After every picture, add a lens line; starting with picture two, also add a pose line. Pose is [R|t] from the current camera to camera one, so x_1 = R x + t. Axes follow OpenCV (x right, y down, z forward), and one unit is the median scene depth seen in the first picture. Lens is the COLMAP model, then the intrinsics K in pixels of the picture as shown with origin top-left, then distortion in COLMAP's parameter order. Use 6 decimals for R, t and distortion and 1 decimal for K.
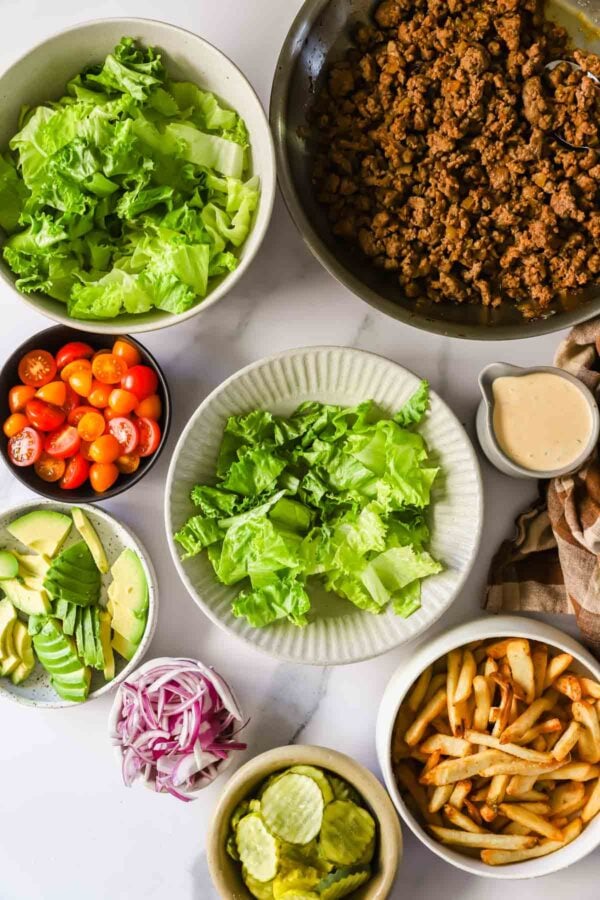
lens RADIAL K [[1702.3, 0, 300.0], [0, 1702.3, 450.0], [0, 0, 1]] dist [0.001882, 0.120355]
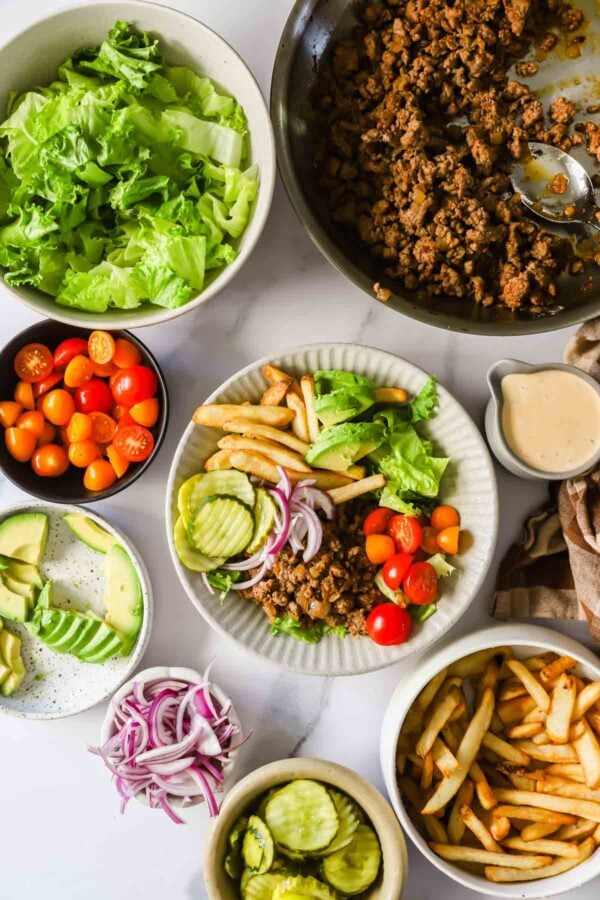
lens RADIAL K [[1406.7, 0, 300.0], [0, 1406.7, 450.0], [0, 0, 1]] dist [-0.008698, -0.017891]
pose [[0.999798, 0.001615, -0.020013, 0.015526], [-0.001239, 0.999823, 0.018791, -0.015339], [0.020040, -0.018762, 0.999623, 0.207696]]
